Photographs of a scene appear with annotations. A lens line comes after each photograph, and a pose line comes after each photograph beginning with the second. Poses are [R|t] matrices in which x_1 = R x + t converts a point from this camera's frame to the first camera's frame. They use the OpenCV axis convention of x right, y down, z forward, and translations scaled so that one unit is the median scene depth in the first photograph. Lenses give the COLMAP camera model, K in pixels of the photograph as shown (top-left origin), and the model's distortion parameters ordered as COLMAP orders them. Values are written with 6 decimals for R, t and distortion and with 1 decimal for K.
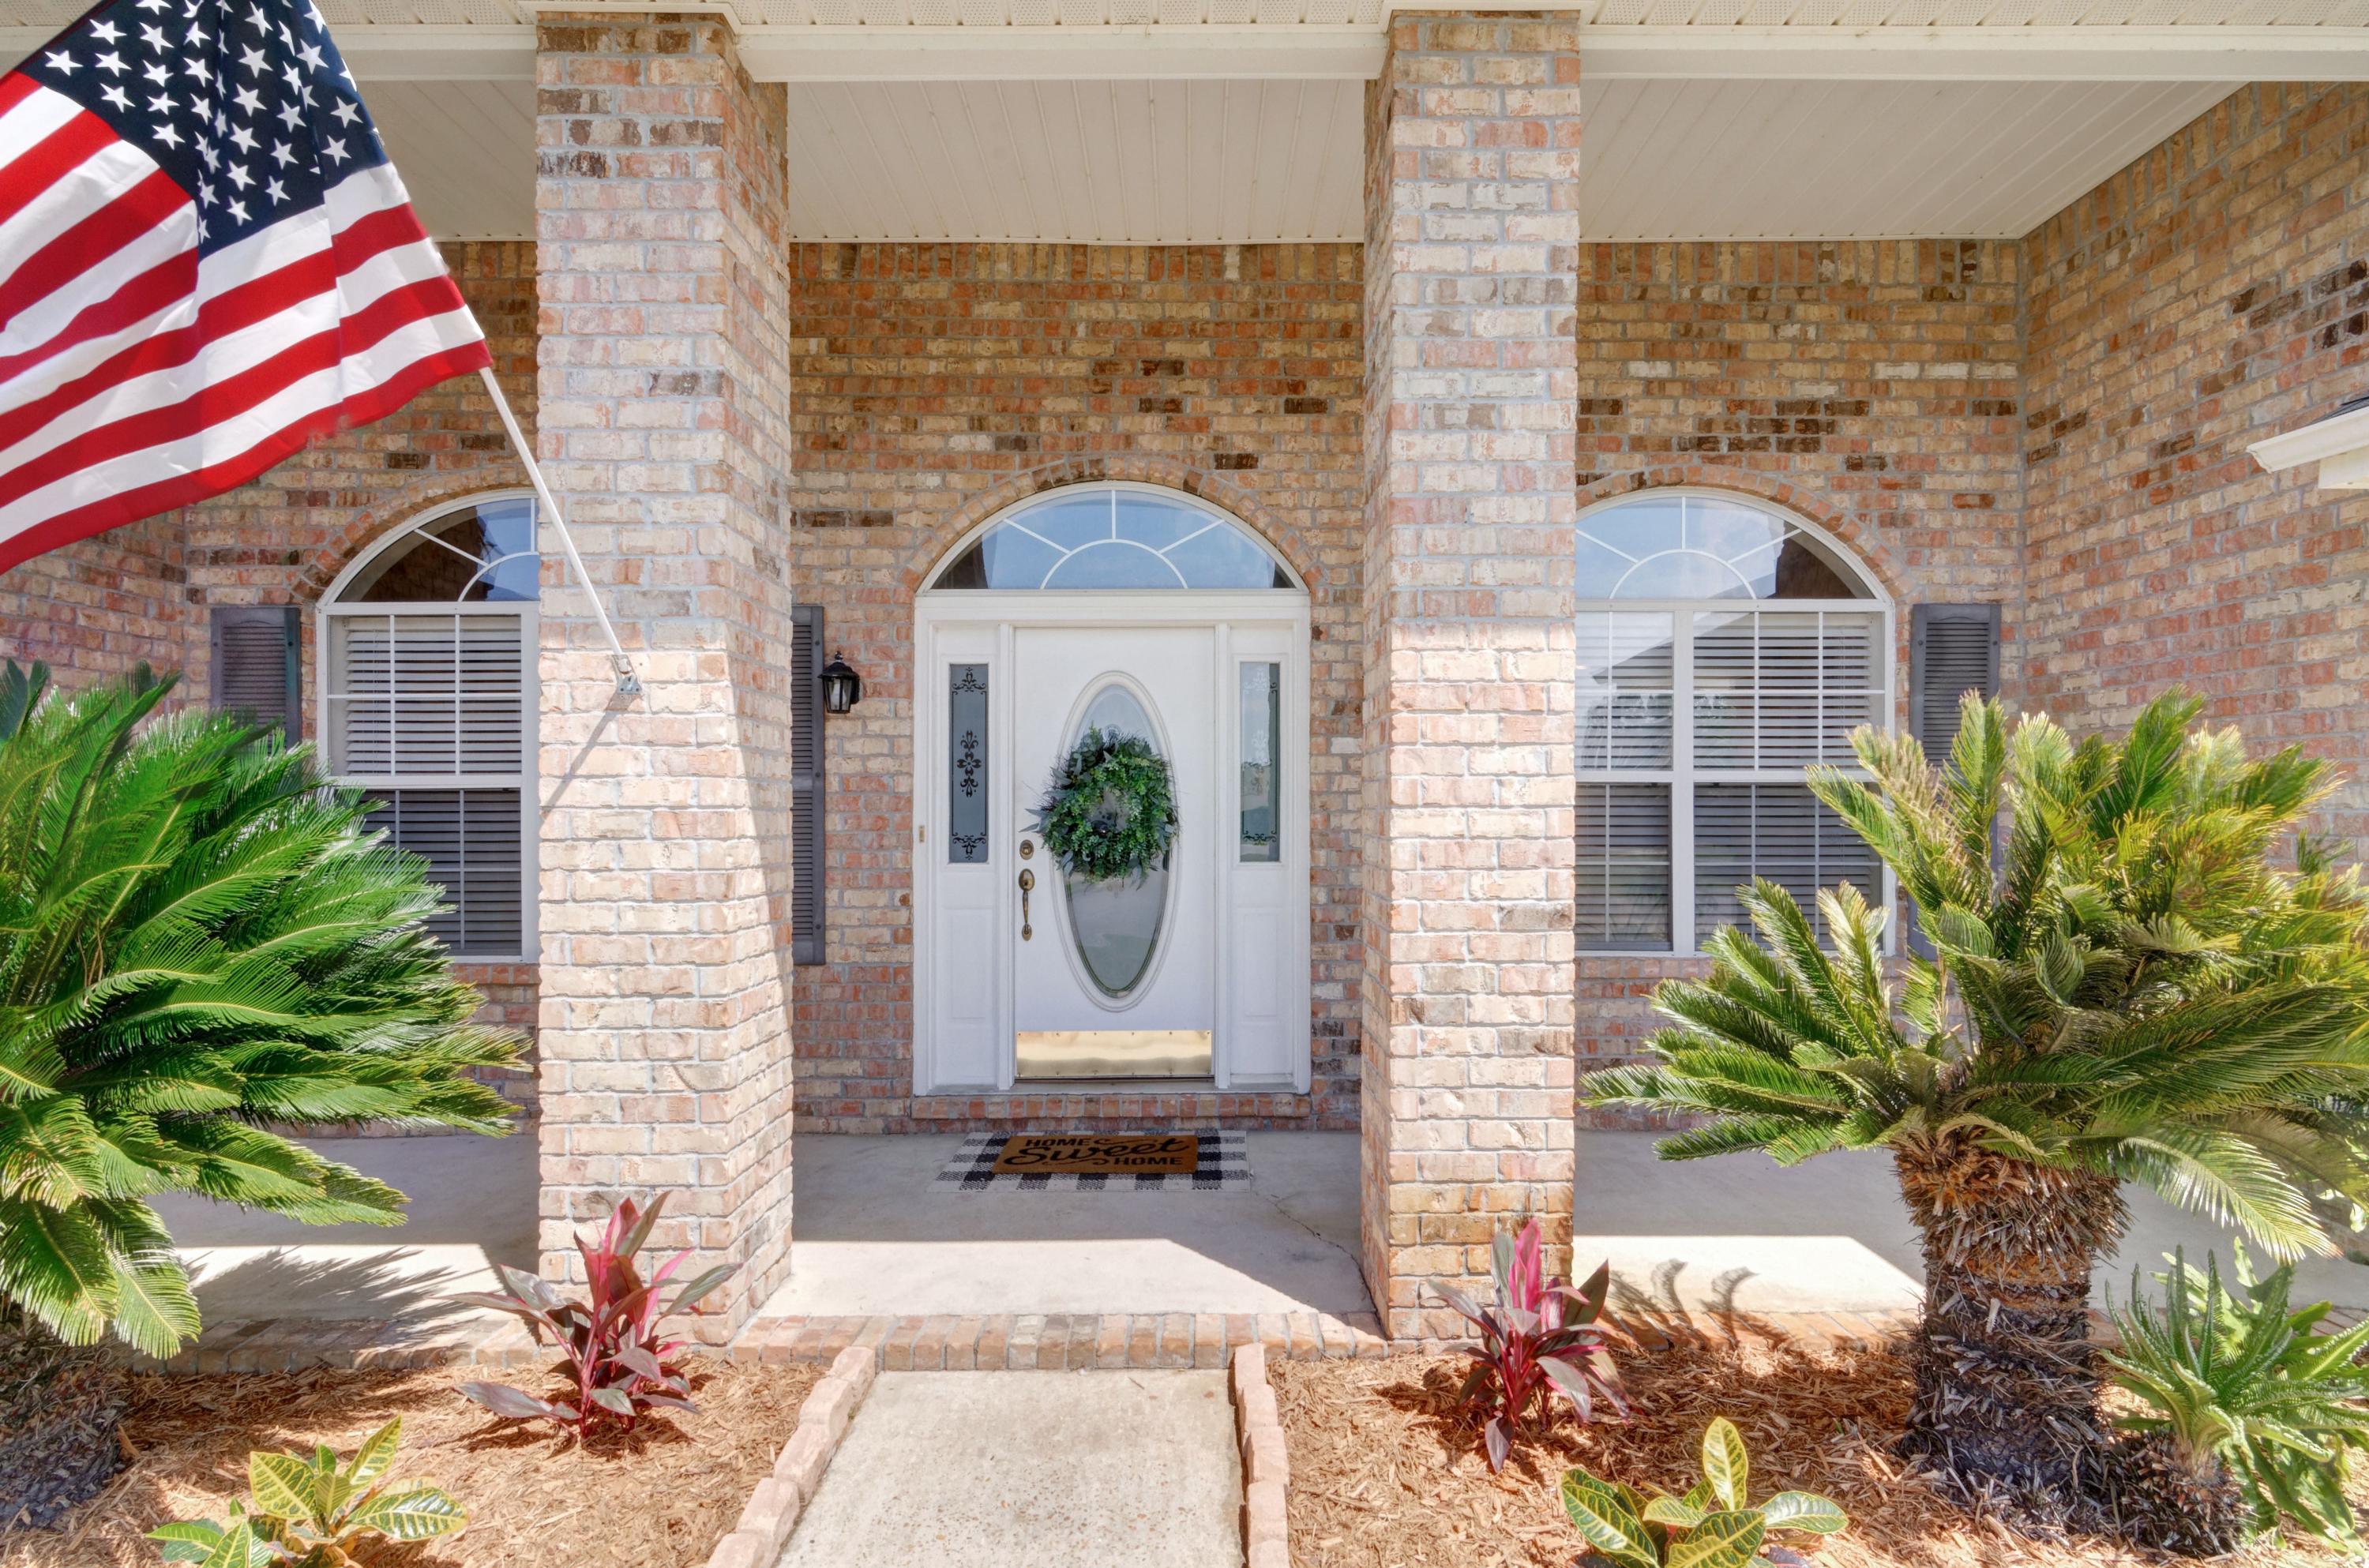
lens RADIAL K [[1165.9, 0, 1181.1], [0, 1165.9, 798.9], [0, 0, 1]] dist [0.001420, 0.000154]
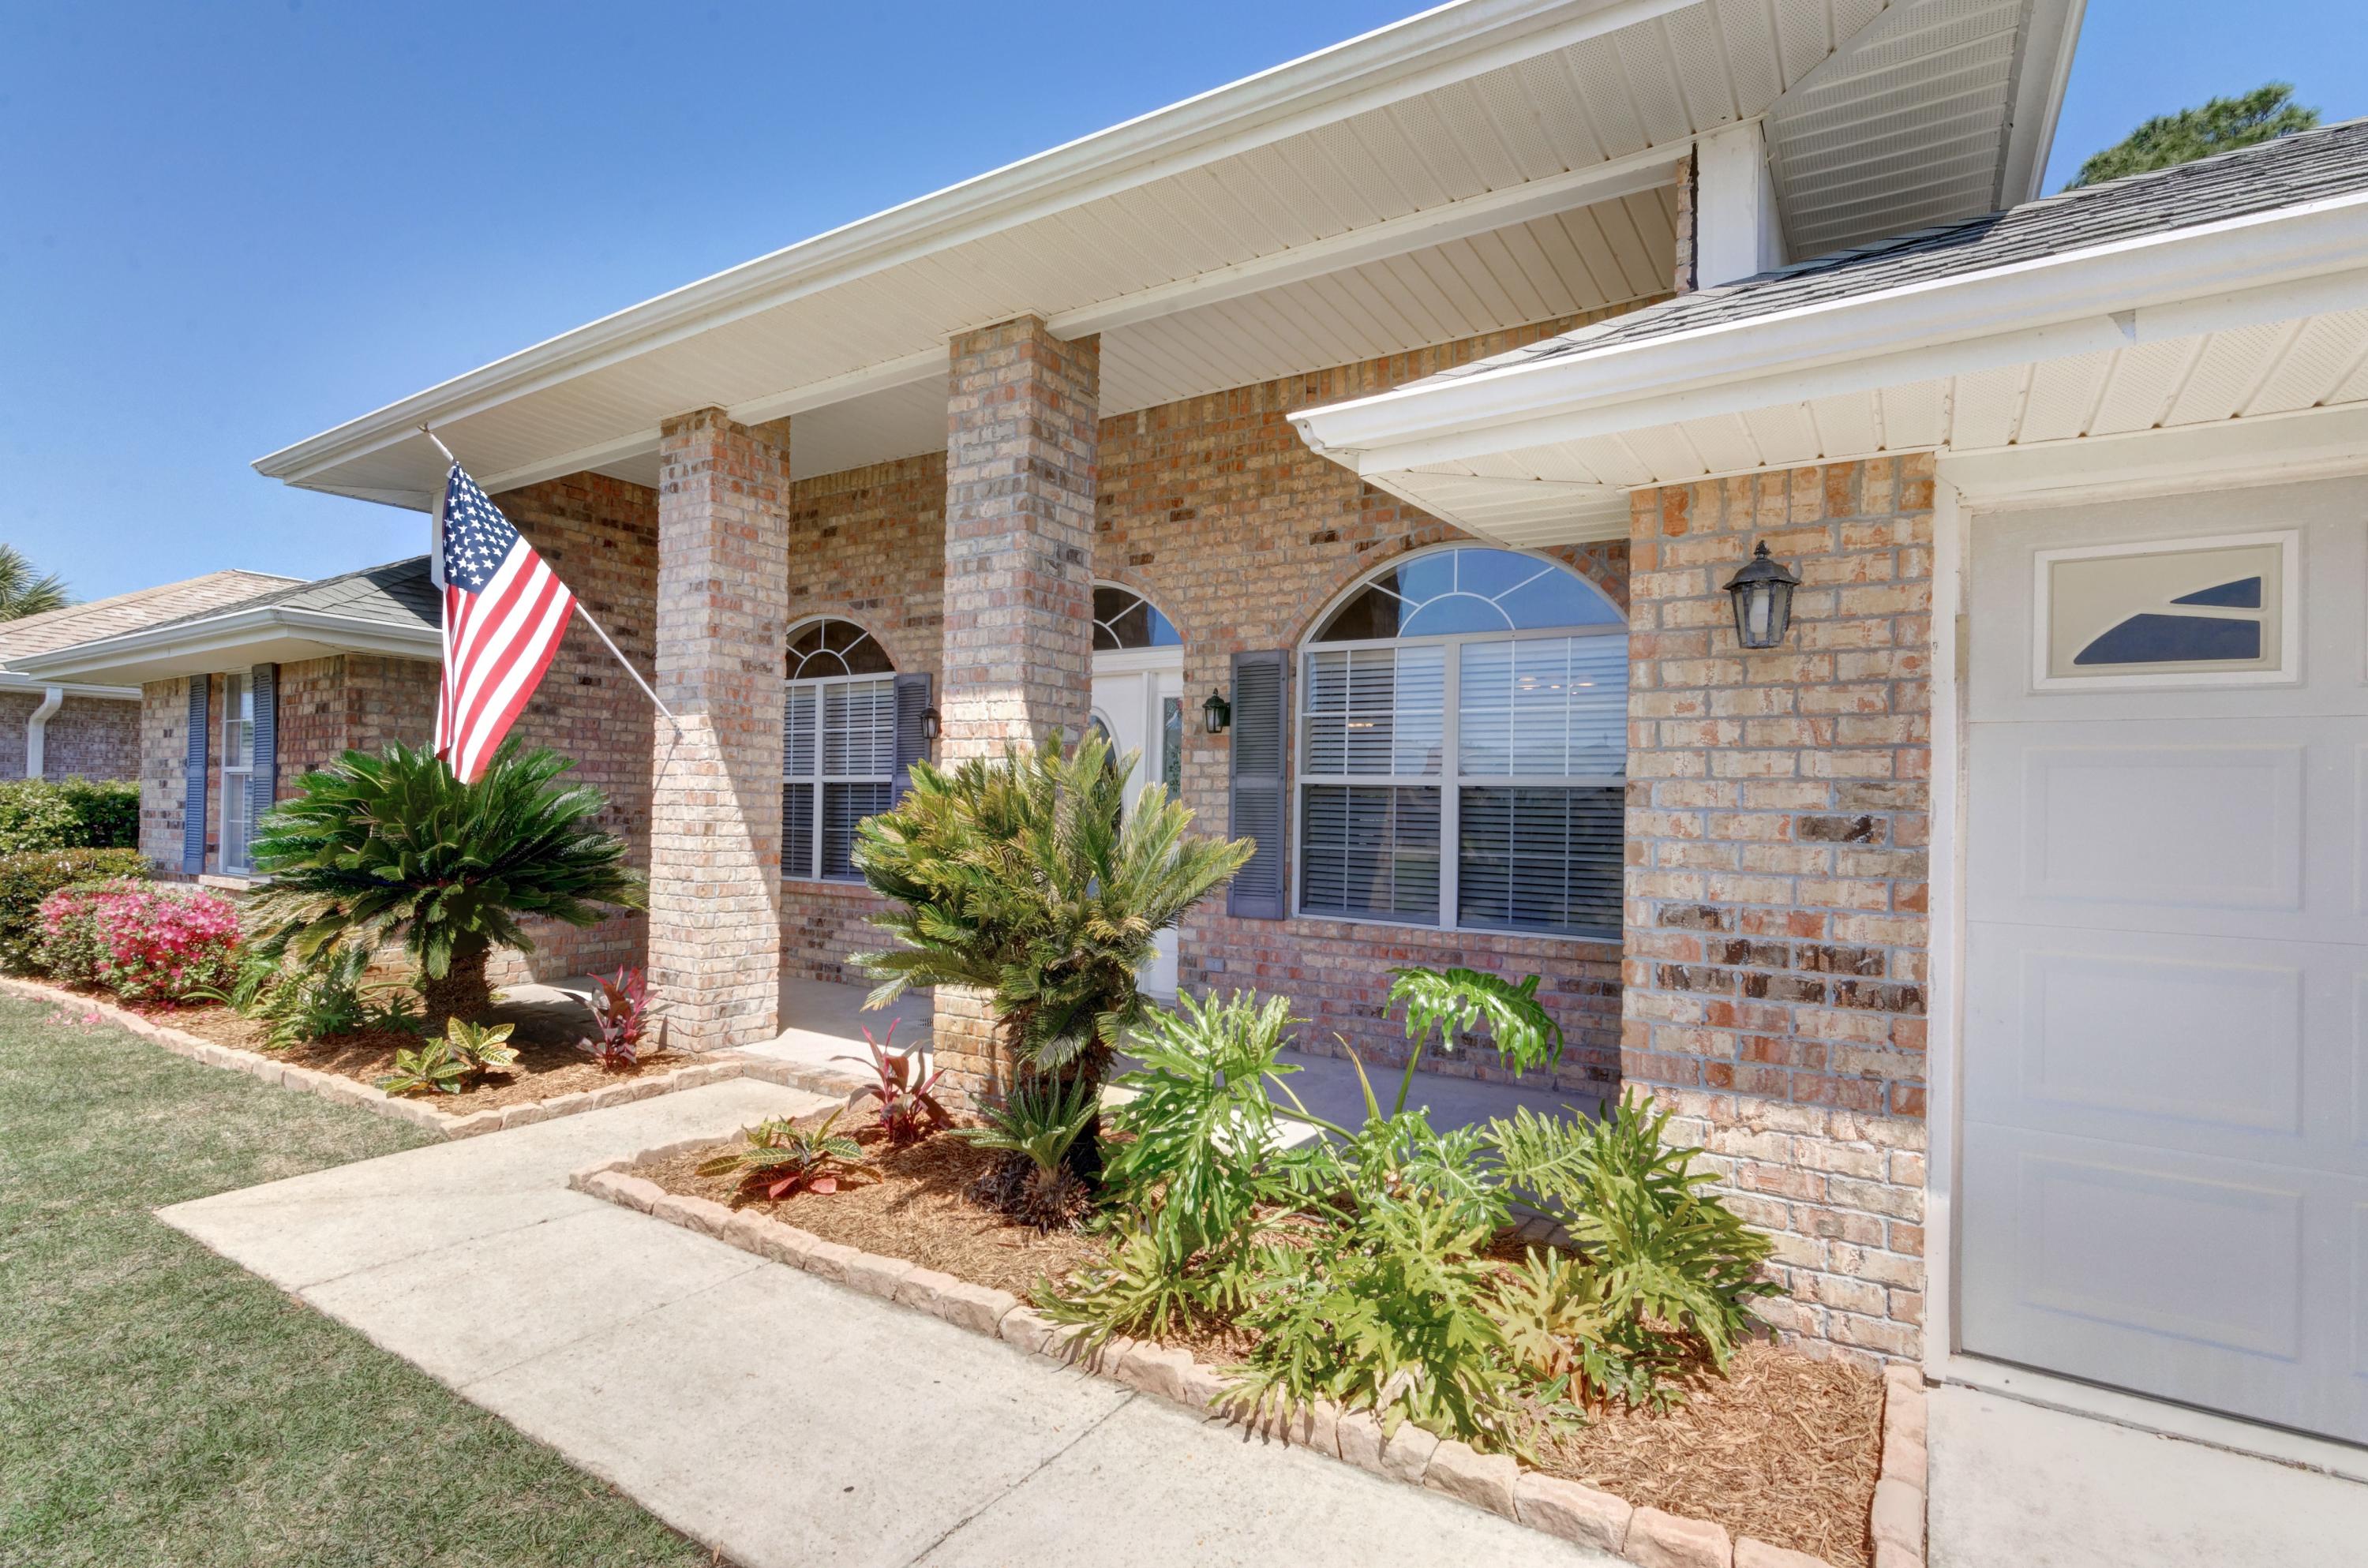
lens RADIAL K [[1119.8, 0, 1196.2], [0, 1119.8, 783.7], [0, 0, 1]] dist [0.001147, 0.000251]
pose [[0.842404, 0.007562, -0.538793, 1.396102], [-0.017626, 0.999753, -0.013527, 0.006646], [0.538558, 0.020892, 0.842330, -0.196004]]
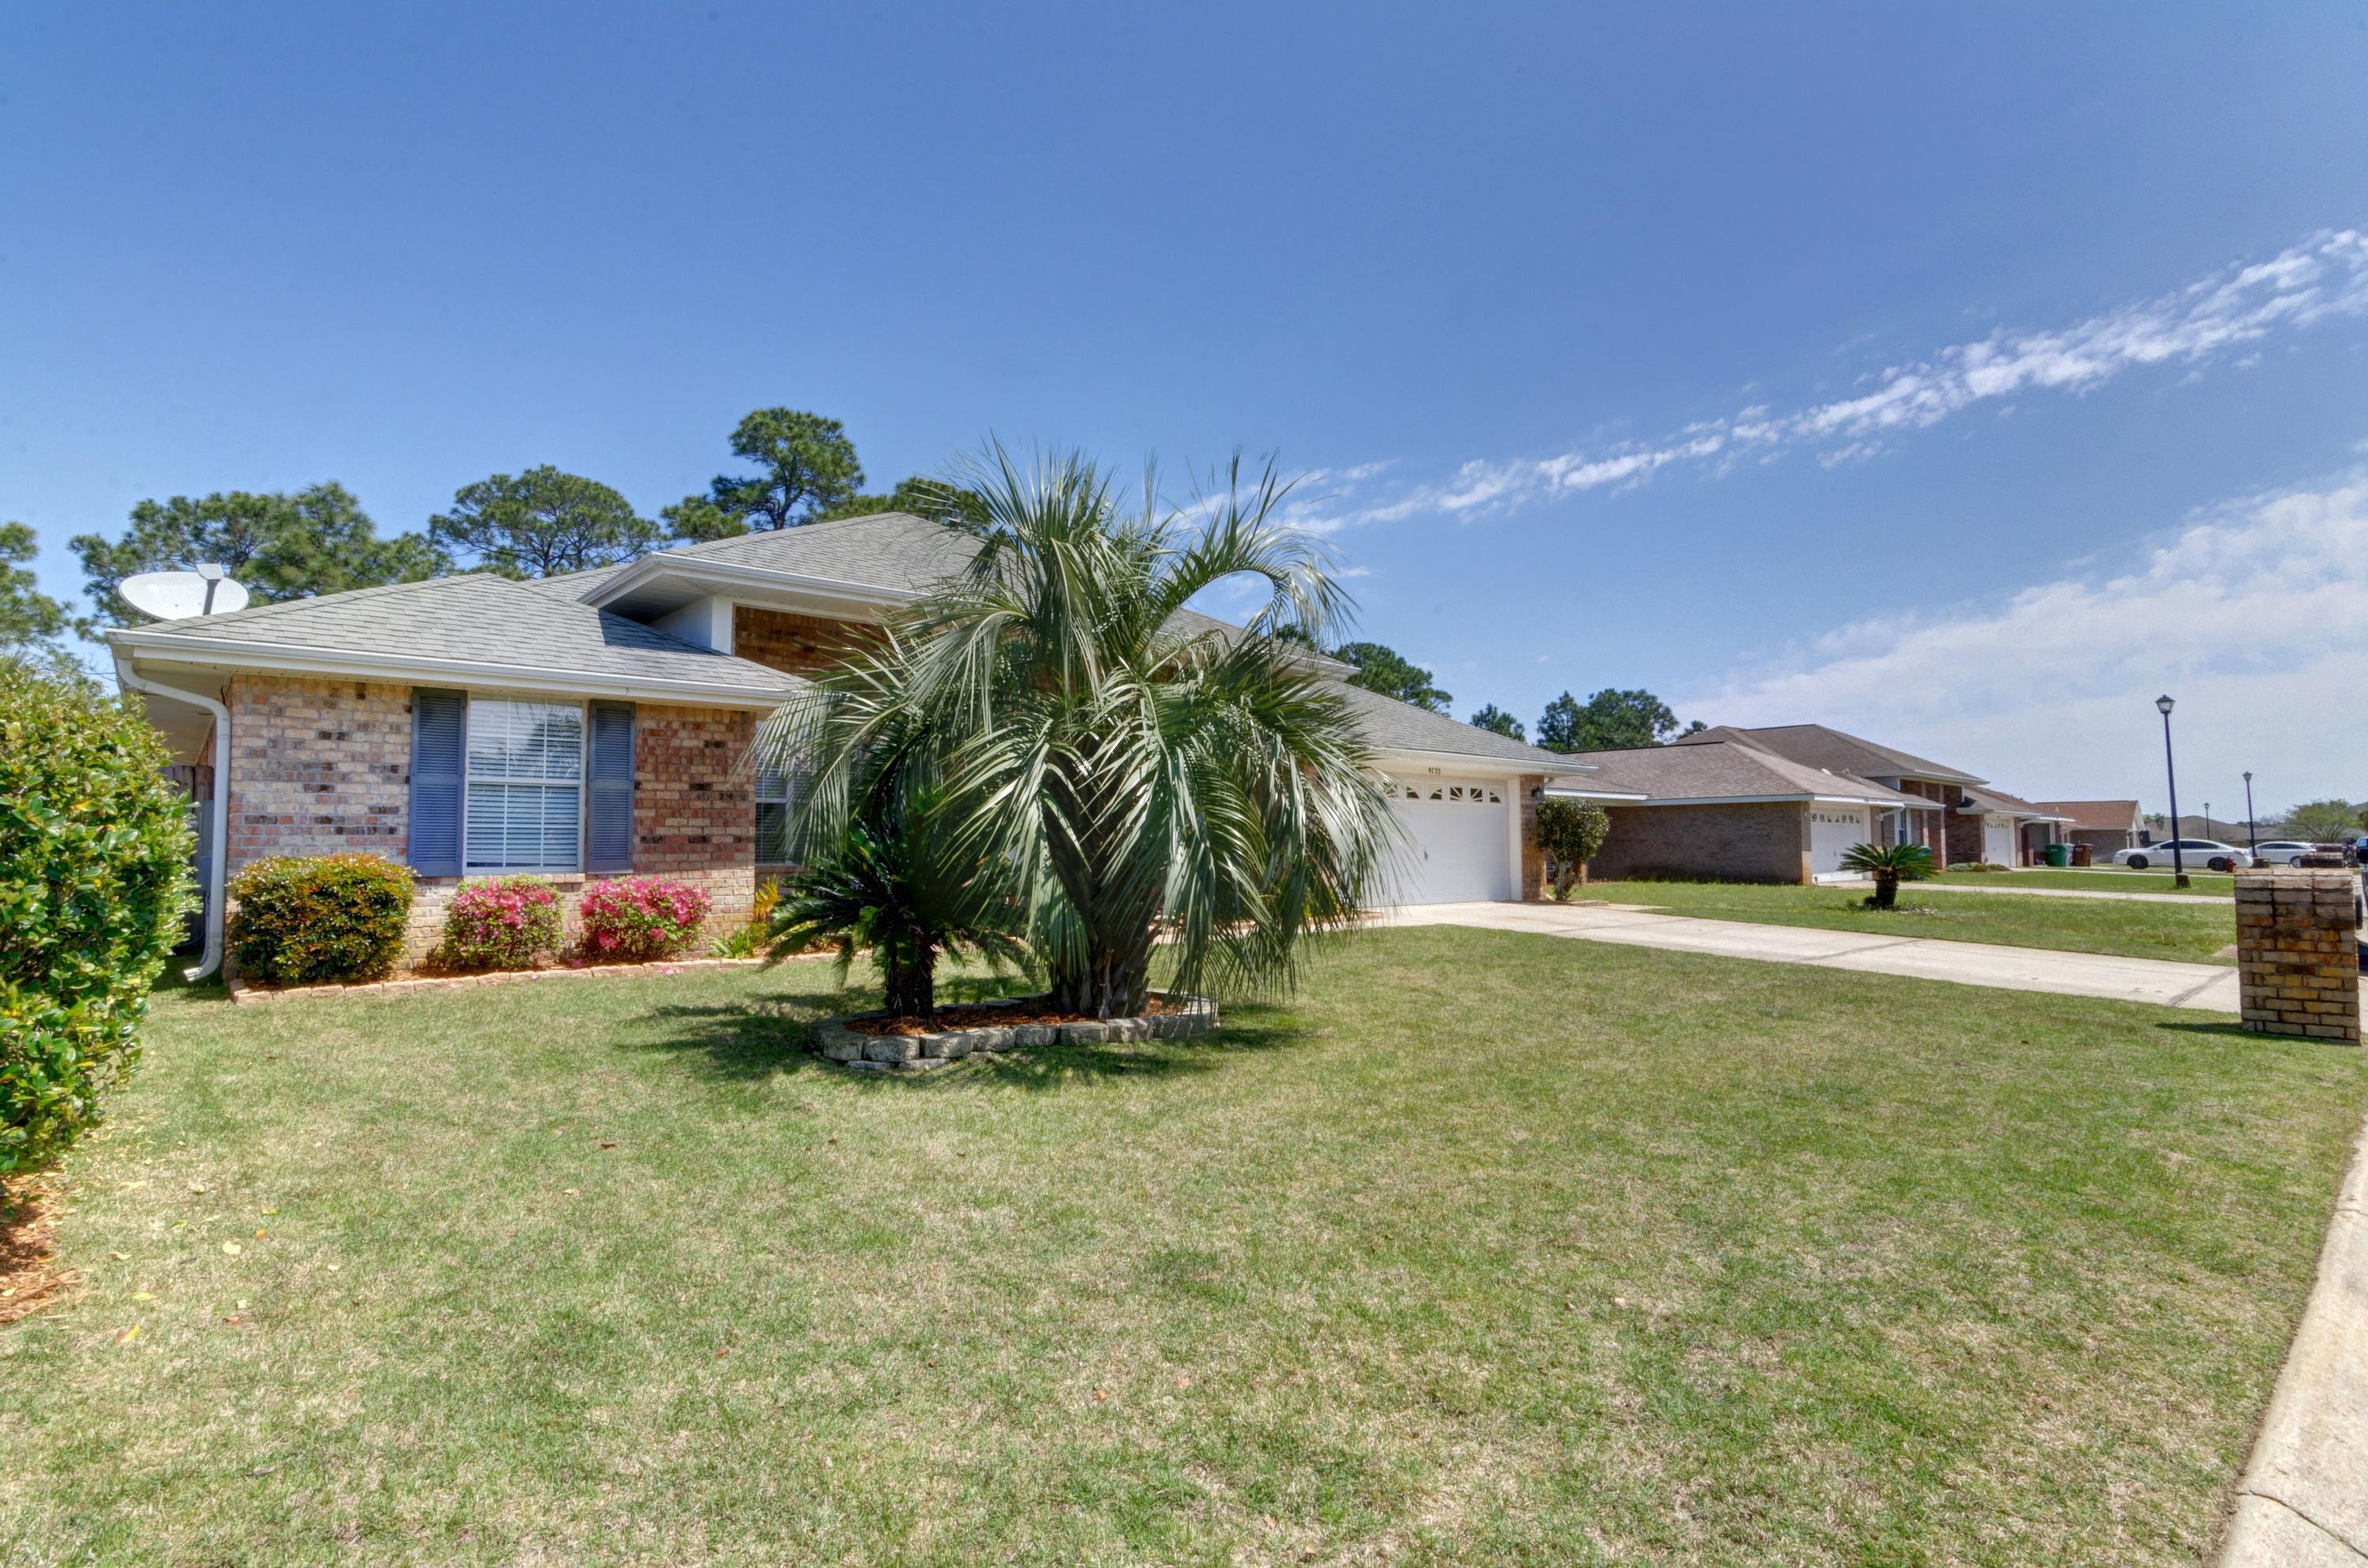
lens RADIAL K [[1165.4, 0, 1180.6], [0, 1165.4, 798.9], [0, 0, 1]] dist [0.001420, 0.000154]
pose [[0.748123, 0.032251, 0.662776, -2.832189], [0.001153, 0.998754, -0.049901, 0.193381], [-0.663559, 0.038096, 0.747153, -2.822488]]
